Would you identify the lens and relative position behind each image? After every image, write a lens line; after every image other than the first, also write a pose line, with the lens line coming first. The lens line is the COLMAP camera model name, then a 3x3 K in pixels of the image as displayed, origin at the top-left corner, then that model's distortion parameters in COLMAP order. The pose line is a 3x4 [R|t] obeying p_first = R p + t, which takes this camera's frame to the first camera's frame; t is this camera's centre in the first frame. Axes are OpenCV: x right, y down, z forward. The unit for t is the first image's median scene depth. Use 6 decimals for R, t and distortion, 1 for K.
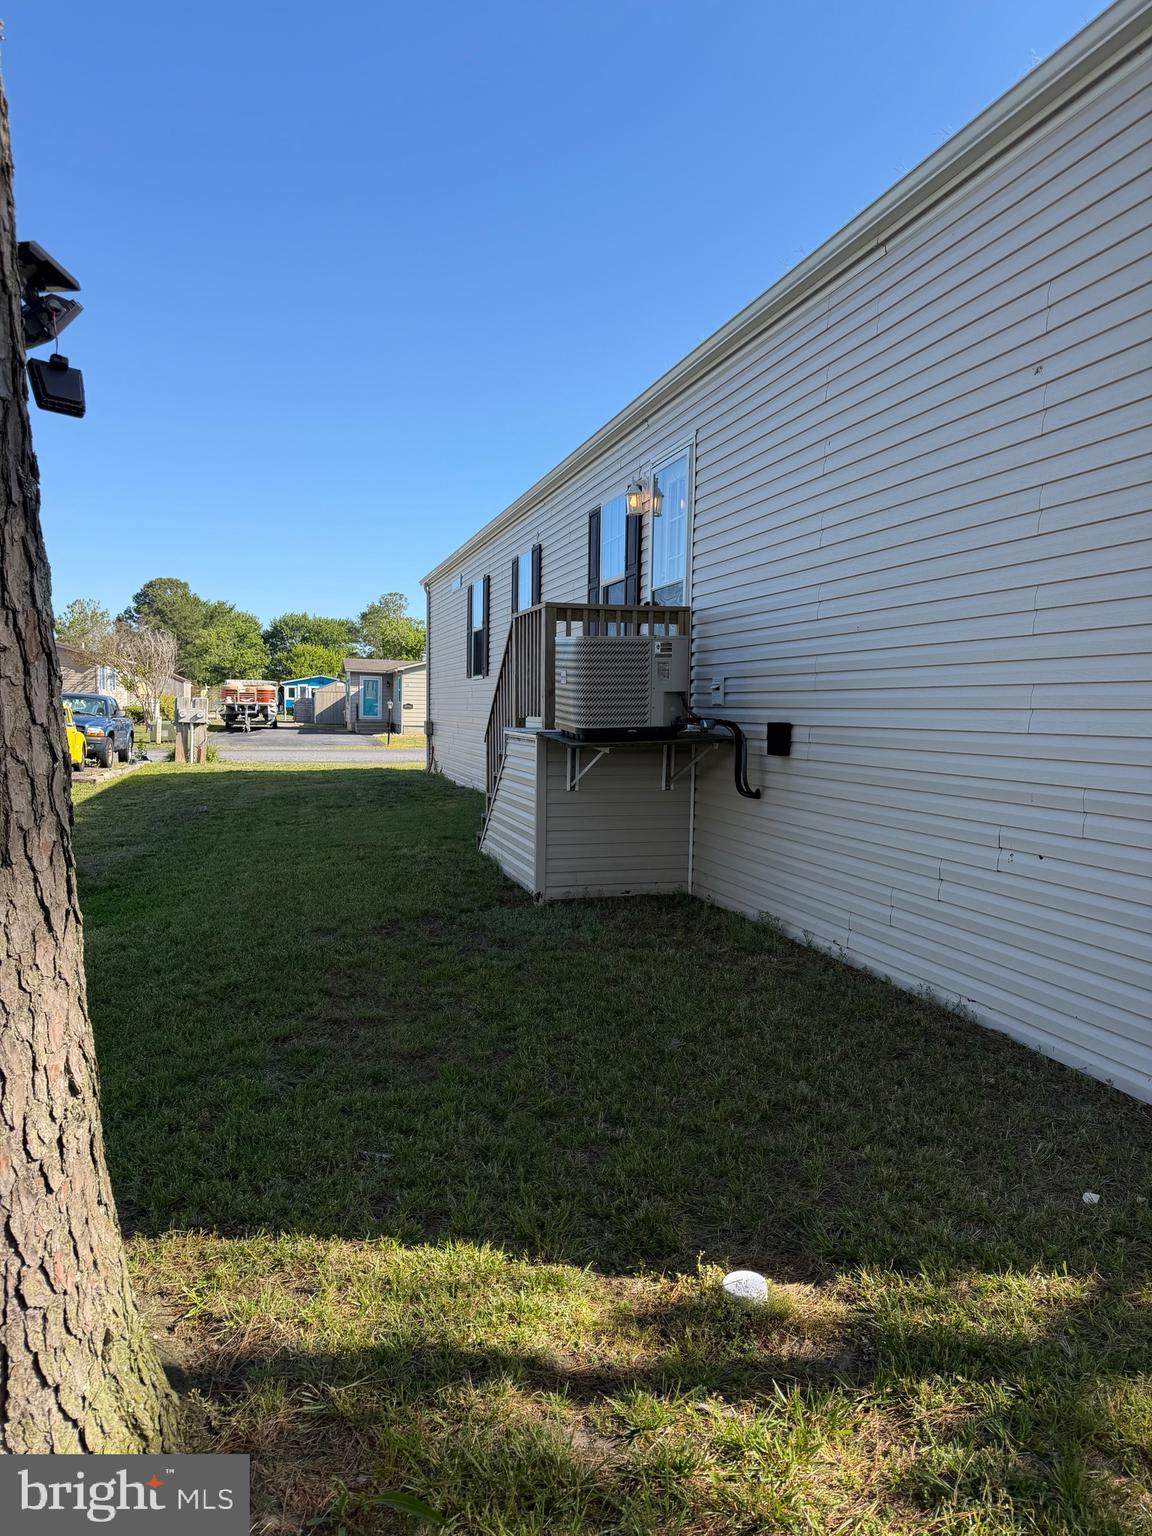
lens RADIAL K [[1055.1, 0, 576.0], [0, 1055.1, 768.0], [0, 0, 1]] dist [0.123944, -0.143797]
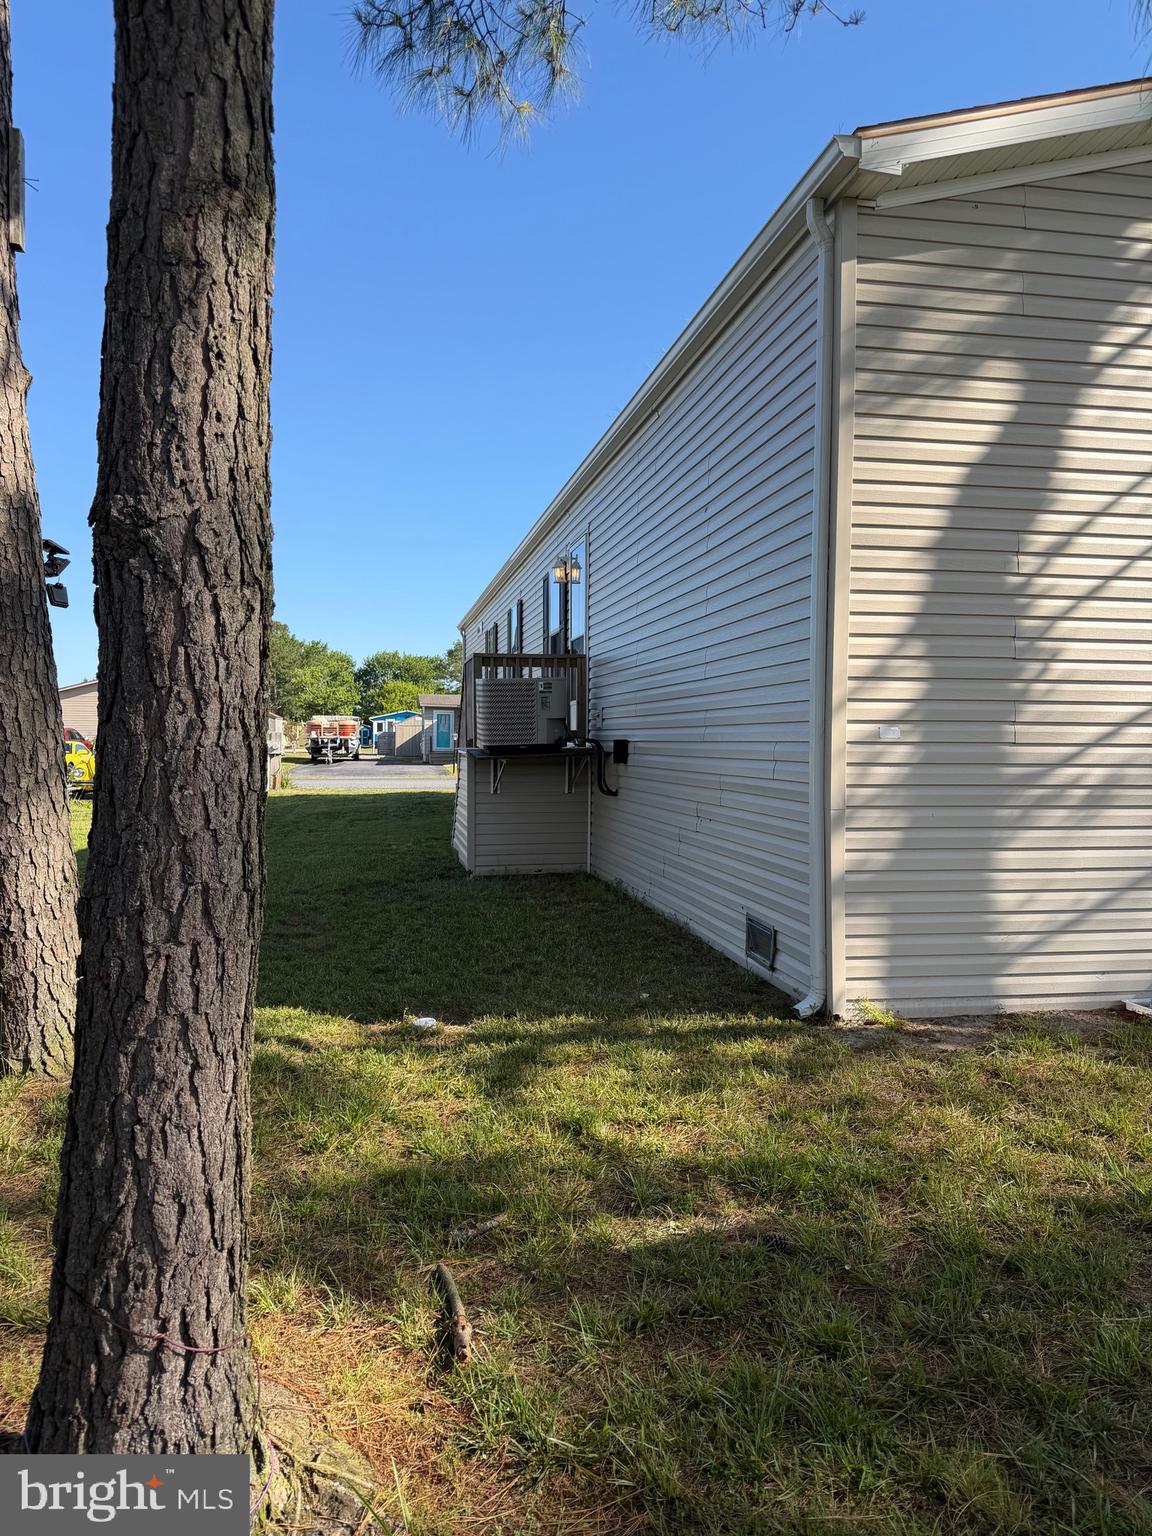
lens RADIAL K [[1055.1, 0, 576.0], [0, 1055.1, 768.0], [0, 0, 1]] dist [0.123944, -0.143797]
pose [[0.996242, -0.007677, -0.086270, 0.159528], [0.005053, 0.999519, -0.030591, 0.022771], [0.086464, 0.030040, 0.995802, -0.237102]]
